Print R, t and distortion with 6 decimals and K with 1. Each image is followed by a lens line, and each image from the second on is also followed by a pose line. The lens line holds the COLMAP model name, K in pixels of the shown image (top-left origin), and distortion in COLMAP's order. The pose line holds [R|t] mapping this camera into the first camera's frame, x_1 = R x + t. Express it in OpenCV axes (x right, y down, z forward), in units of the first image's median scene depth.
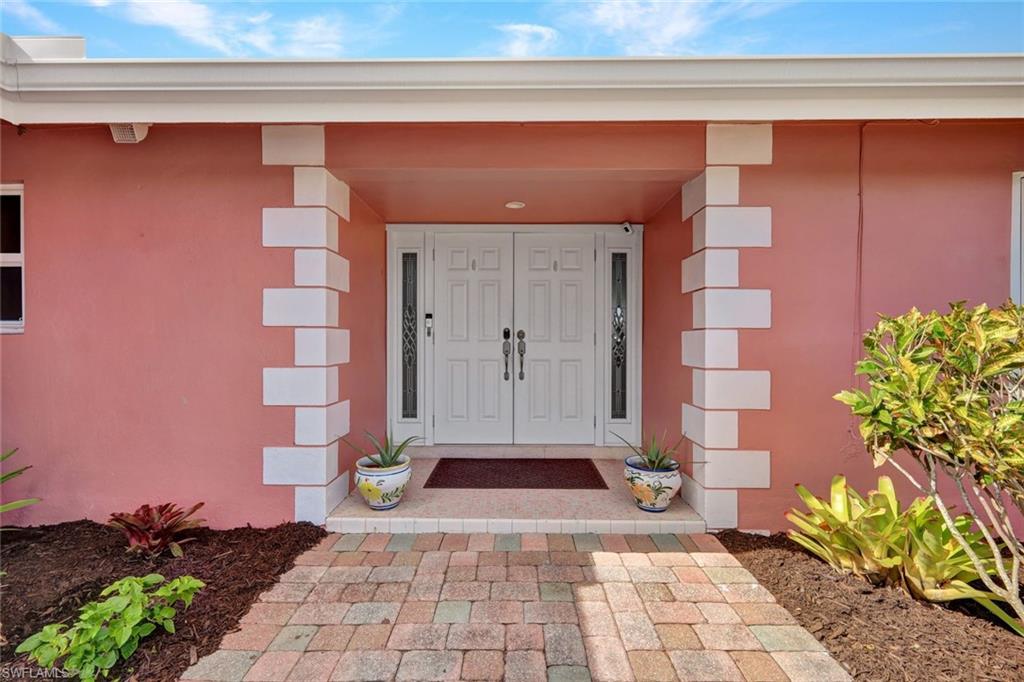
lens RADIAL K [[446.1, 0, 512.0], [0, 446.1, 339.2], [0, 0, 1]] dist [0.003299, 0.000383]
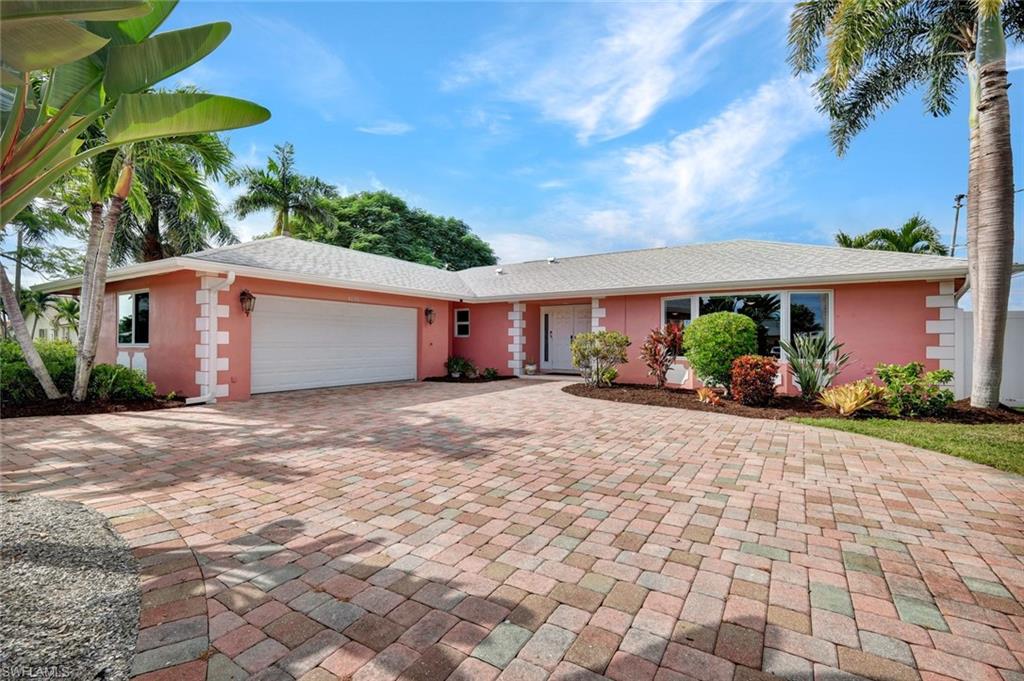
lens RADIAL K [[446.1, 0, 512.0], [0, 446.1, 338.7], [0, 0, 1]] dist [0.003299, 0.000383]
pose [[0.855518, -0.003655, -0.517759, 1.994506], [-0.004595, 0.999882, -0.014651, 0.073893], [0.517752, 0.014913, 0.855401, -3.138992]]
